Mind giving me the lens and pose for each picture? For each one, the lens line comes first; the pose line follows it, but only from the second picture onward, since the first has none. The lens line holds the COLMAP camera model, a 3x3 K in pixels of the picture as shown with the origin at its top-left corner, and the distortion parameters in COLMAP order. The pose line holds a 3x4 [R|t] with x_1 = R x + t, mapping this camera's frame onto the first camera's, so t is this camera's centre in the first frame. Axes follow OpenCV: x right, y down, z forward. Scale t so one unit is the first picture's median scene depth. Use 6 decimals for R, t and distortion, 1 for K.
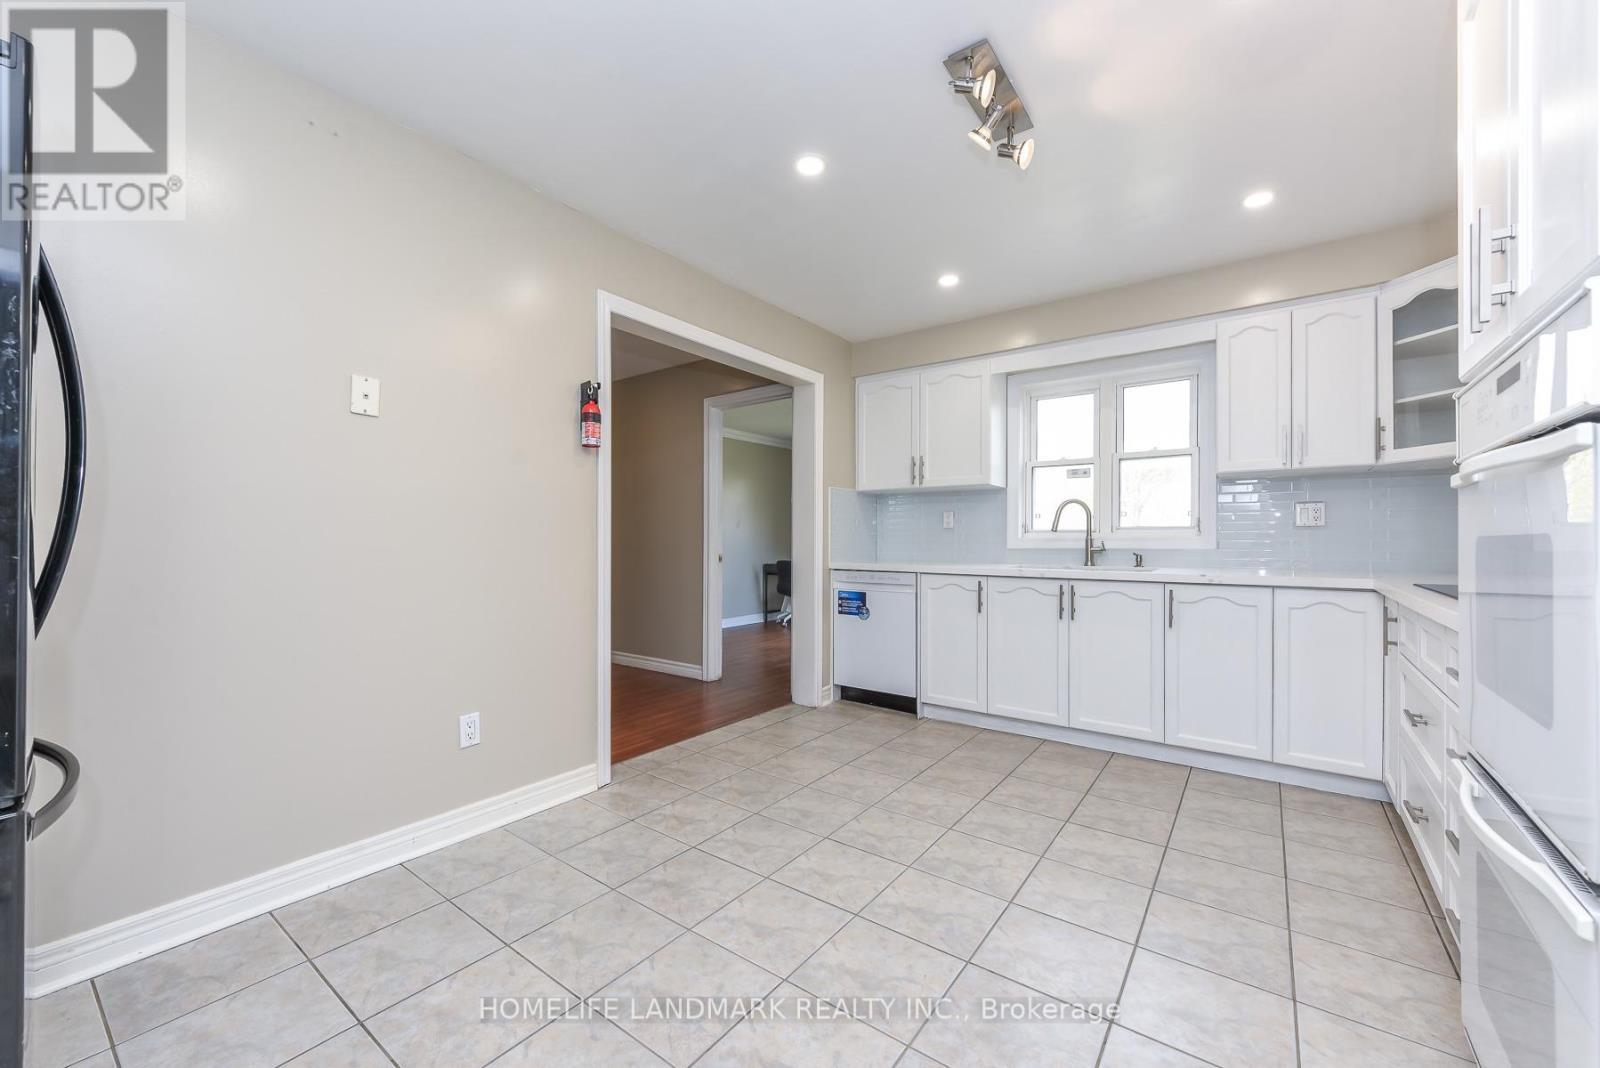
lens RADIAL K [[637.4, 0, 800.0], [0, 637.4, 534.0], [0, 0, 1]] dist [-0.017727, -0.000159]
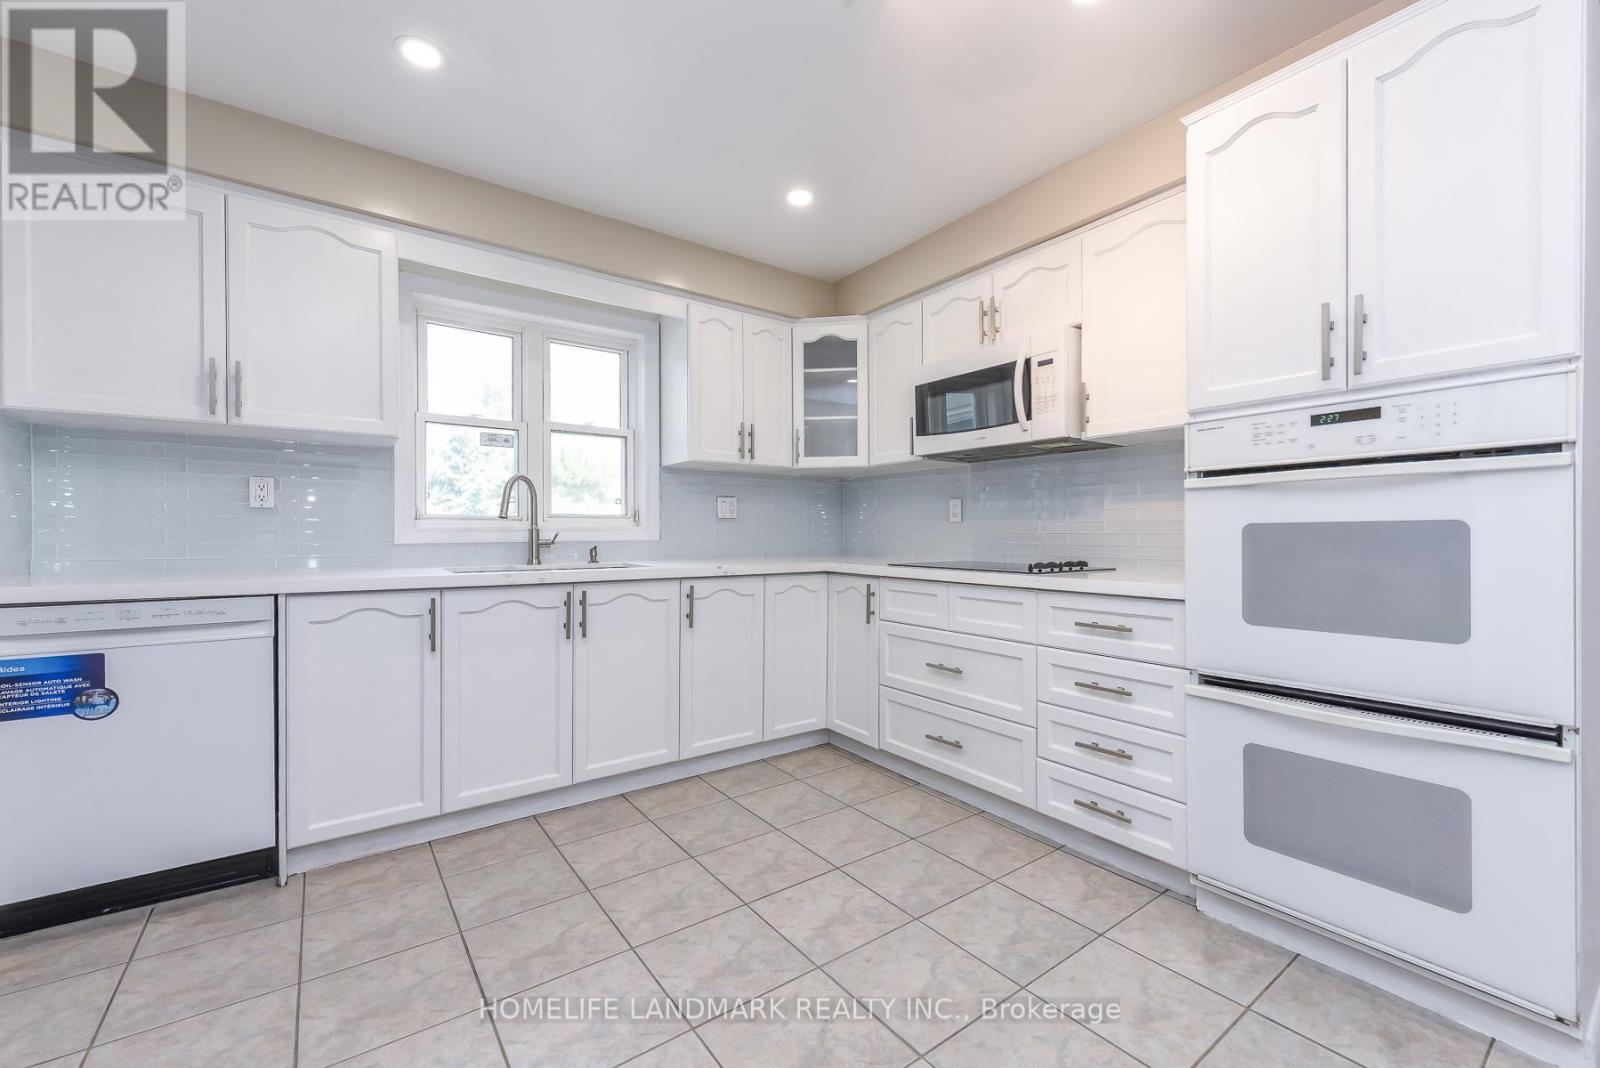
lens RADIAL K [[636.3, 0, 805.1], [0, 636.3, 535.7], [0, 0, 1]] dist [0.000653, -0.000341]
pose [[0.277174, -0.005084, 0.960806, -0.217099], [-0.009597, 0.999921, 0.008059, 0.007866], [-0.960772, -0.011455, 0.277103, 0.559054]]
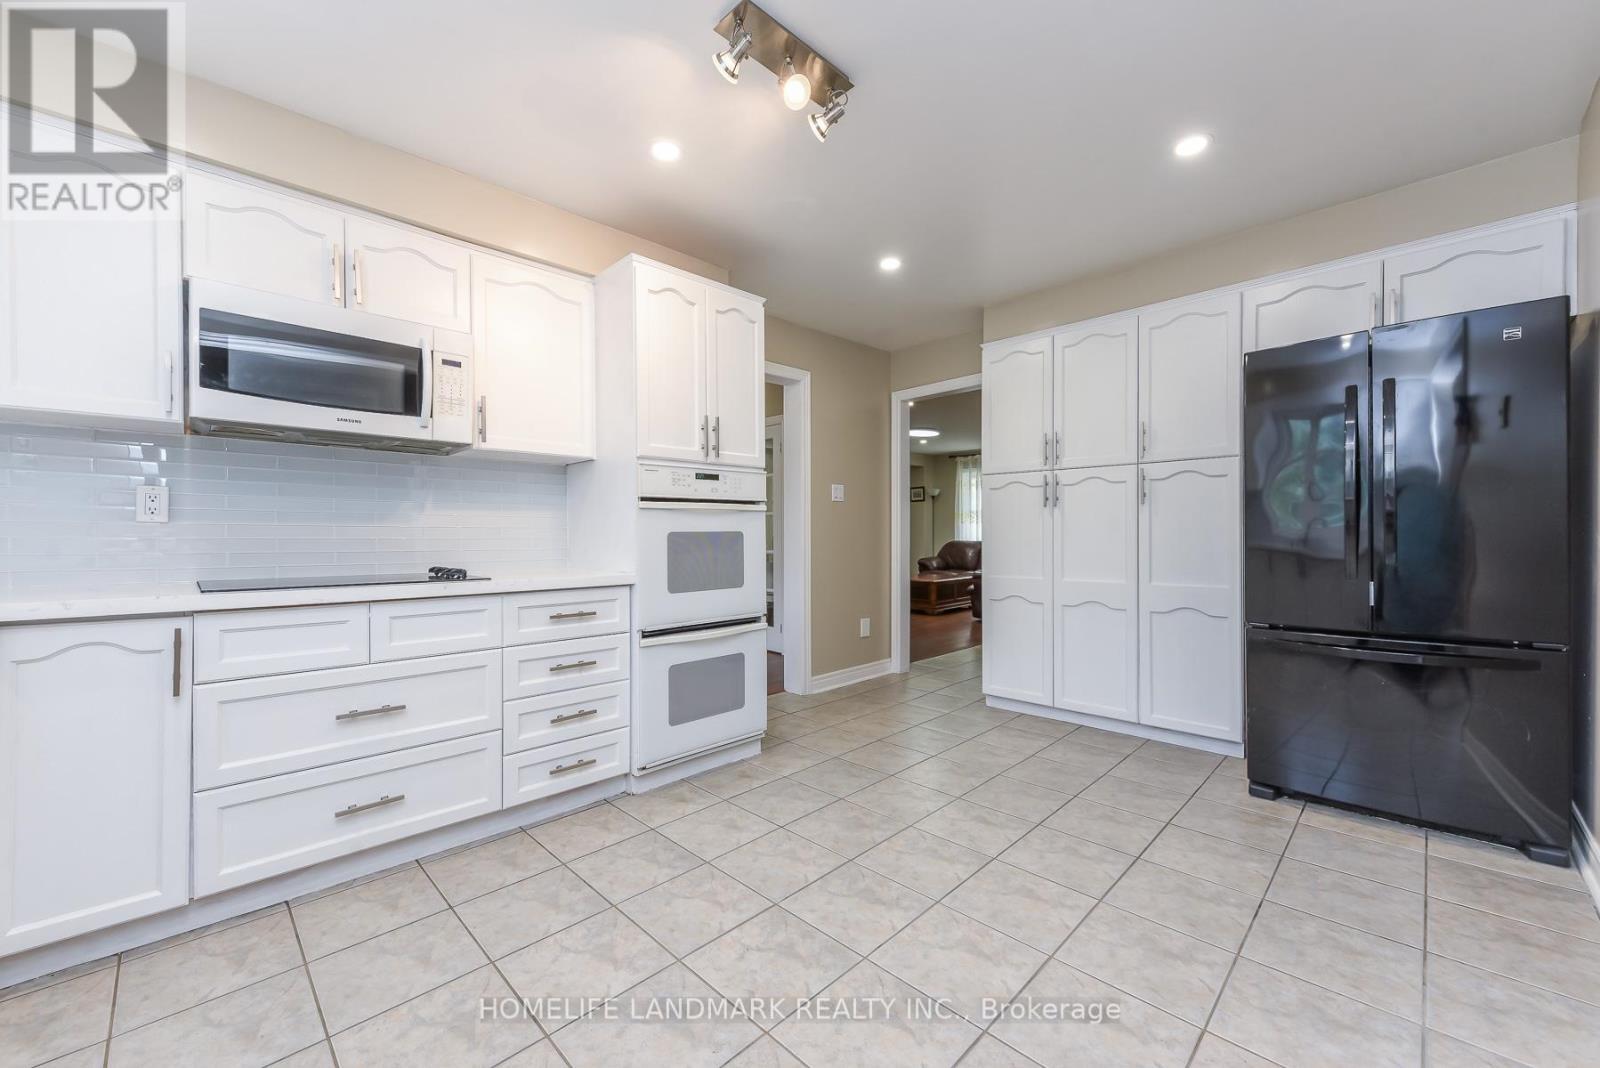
lens RADIAL K [[623.7, 0, 805.3], [0, 623.7, 541.6], [0, 0, 1]] dist [0.000396, -0.000564]
pose [[-0.992017, 0.007230, 0.125893, 0.097591], [0.005642, 0.999900, -0.012964, 0.023728], [-0.125975, -0.012151, -0.991959, 1.163499]]
